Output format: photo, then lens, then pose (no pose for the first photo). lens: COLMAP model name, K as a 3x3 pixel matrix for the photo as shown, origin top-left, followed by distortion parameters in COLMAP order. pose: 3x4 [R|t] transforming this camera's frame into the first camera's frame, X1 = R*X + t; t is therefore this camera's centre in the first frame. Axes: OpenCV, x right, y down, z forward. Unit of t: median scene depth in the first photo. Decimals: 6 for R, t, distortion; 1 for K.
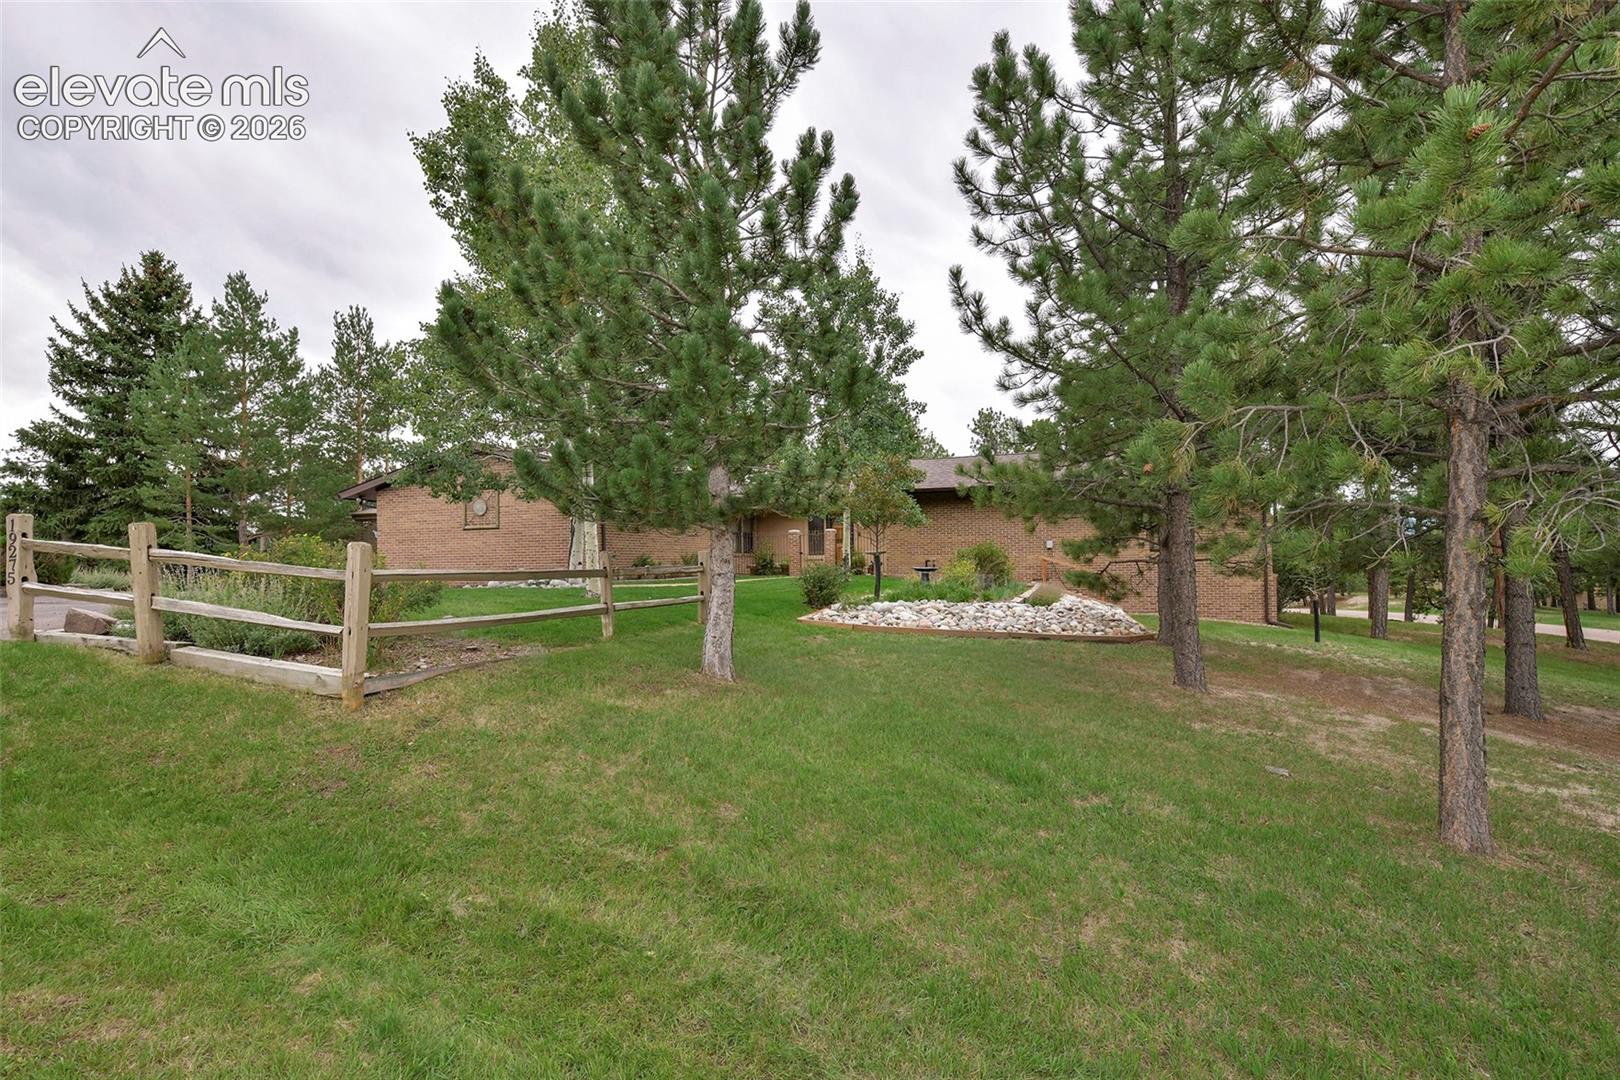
lens RADIAL K [[828.7, 0, 797.1], [0, 828.7, 543.5], [0, 0, 1]] dist [-0.005726, -0.000078]
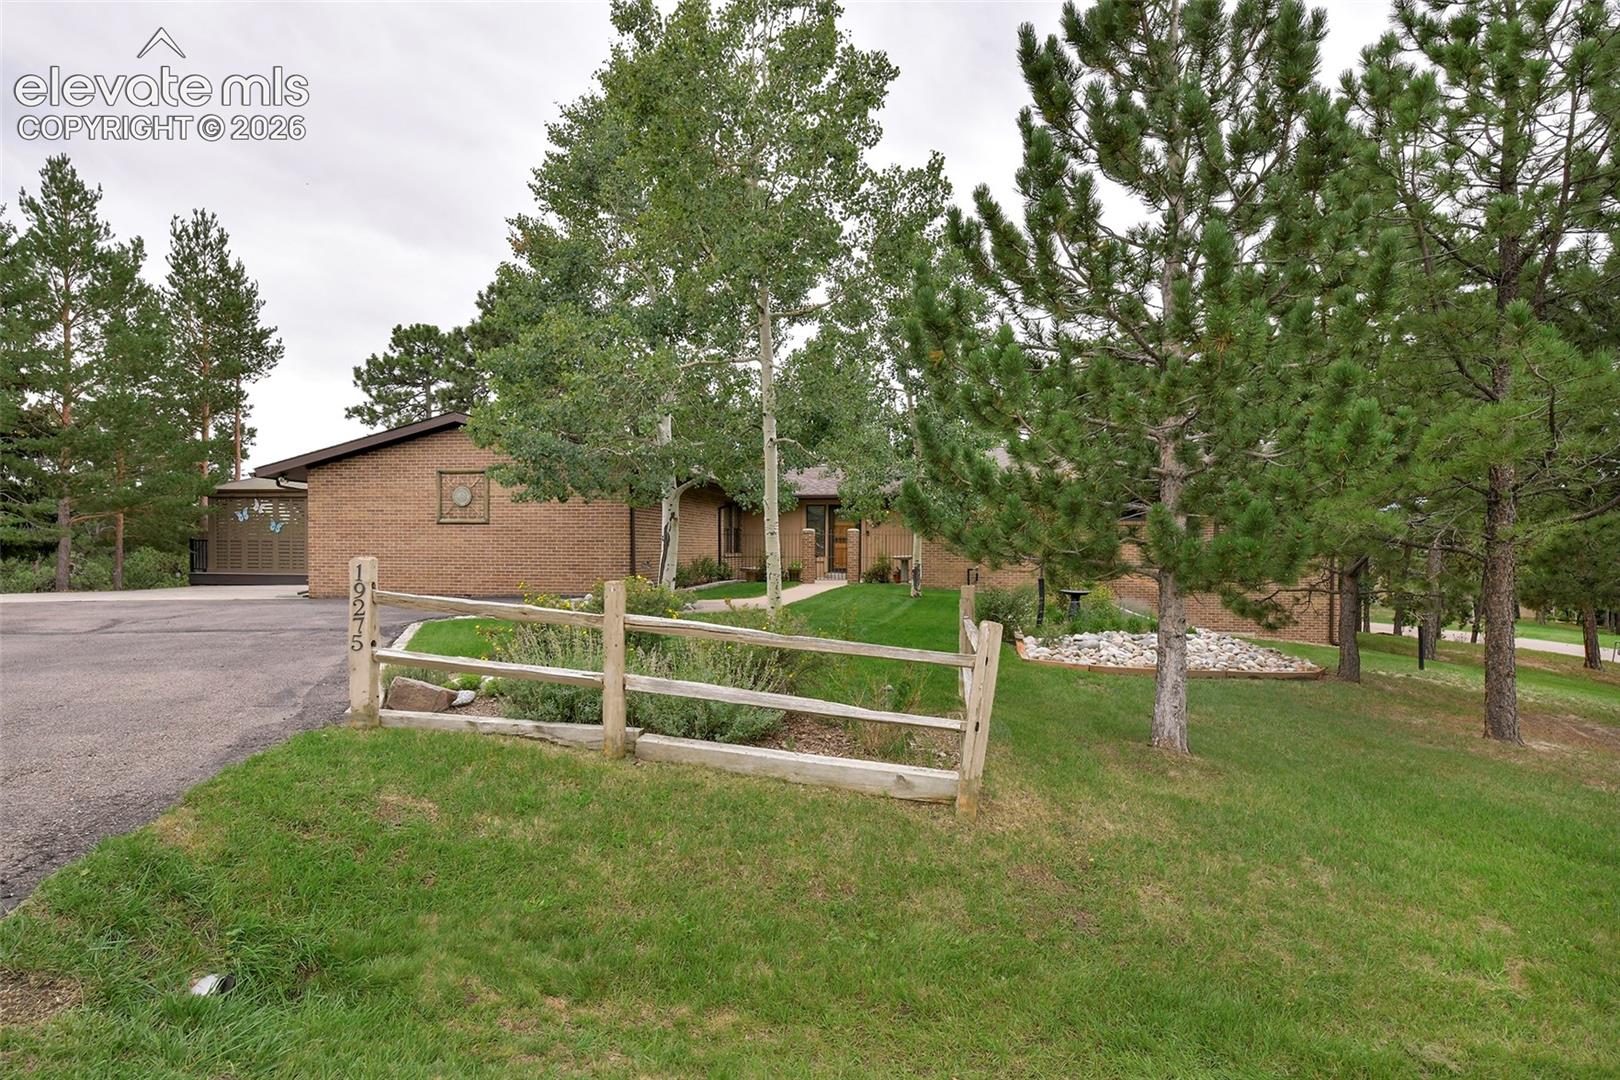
lens RADIAL K [[989.8, 0, 825.1], [0, 989.8, 547.7], [0, 0, 1]] dist [-0.002094, 0.002490]
pose [[0.981977, 0.020811, 0.187850, -0.212182], [-0.025298, 0.999448, 0.021521, -0.022808], [-0.187299, -0.025885, 0.981962, 0.008908]]
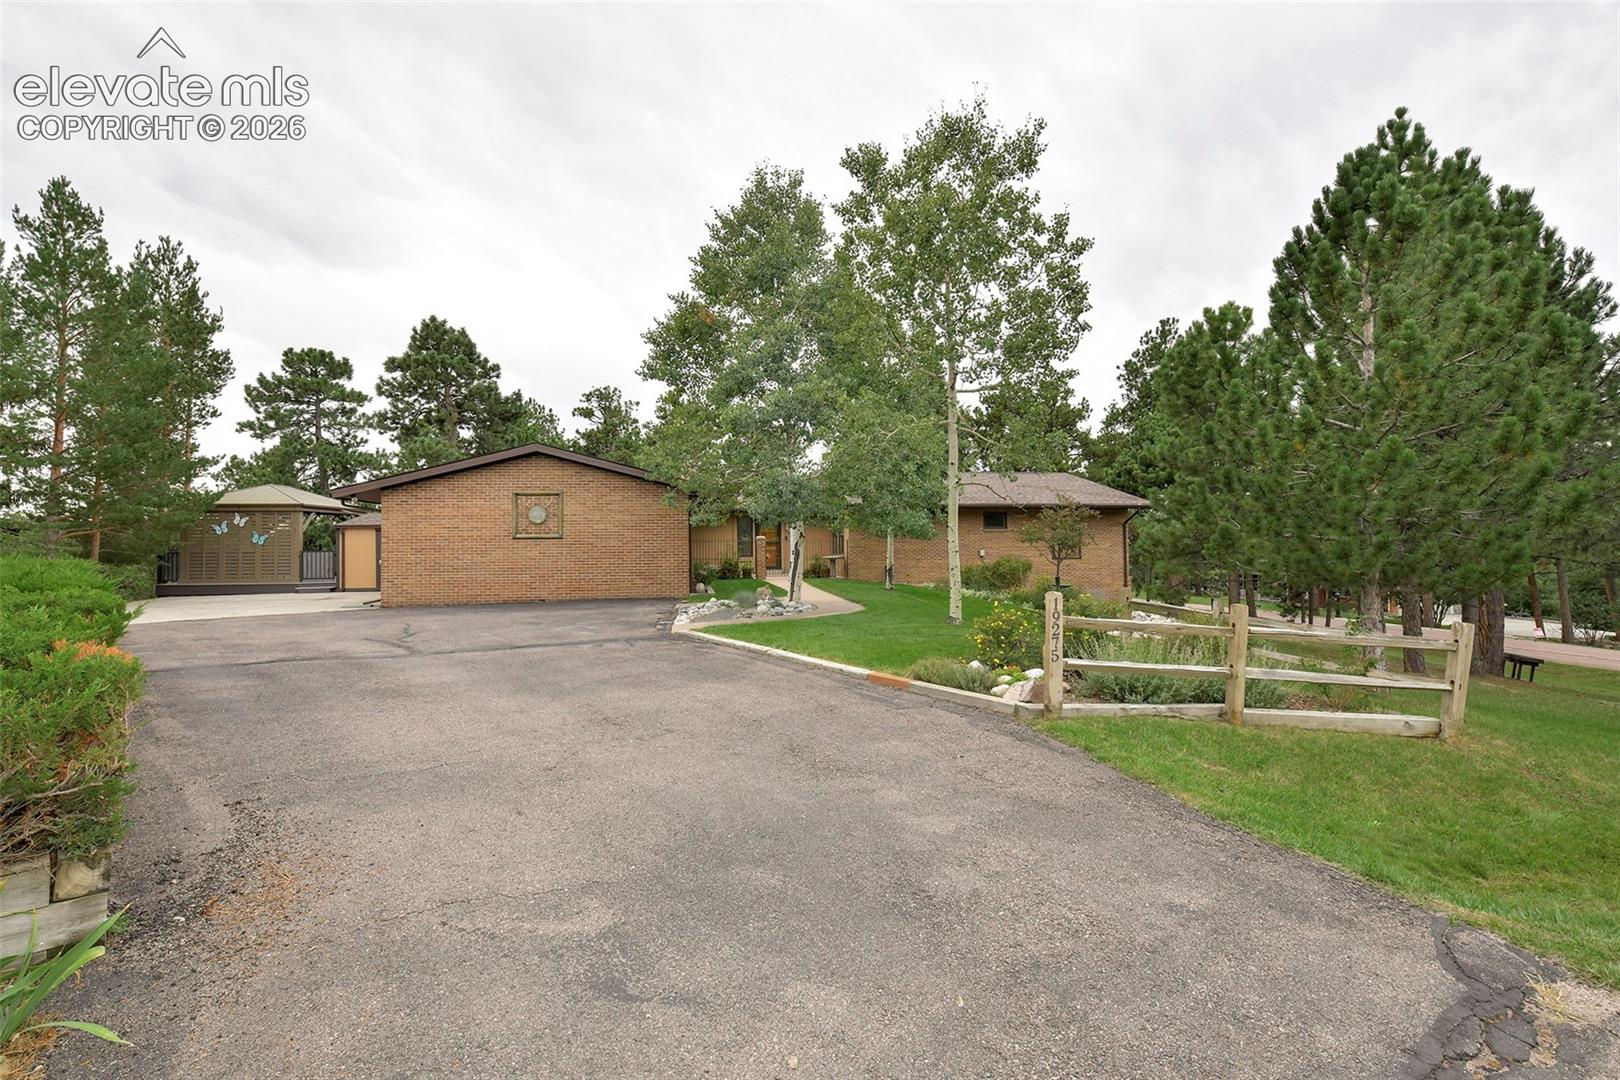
lens RADIAL K [[791.1, 0, 804.6], [0, 791.1, 528.3], [0, 0, 1]] dist [0.003744, -0.000421]
pose [[0.890841, 0.016839, 0.454004, -0.506154], [-0.019055, 0.999818, 0.000305, -0.033748], [-0.453916, -0.008923, 0.891000, 0.076313]]
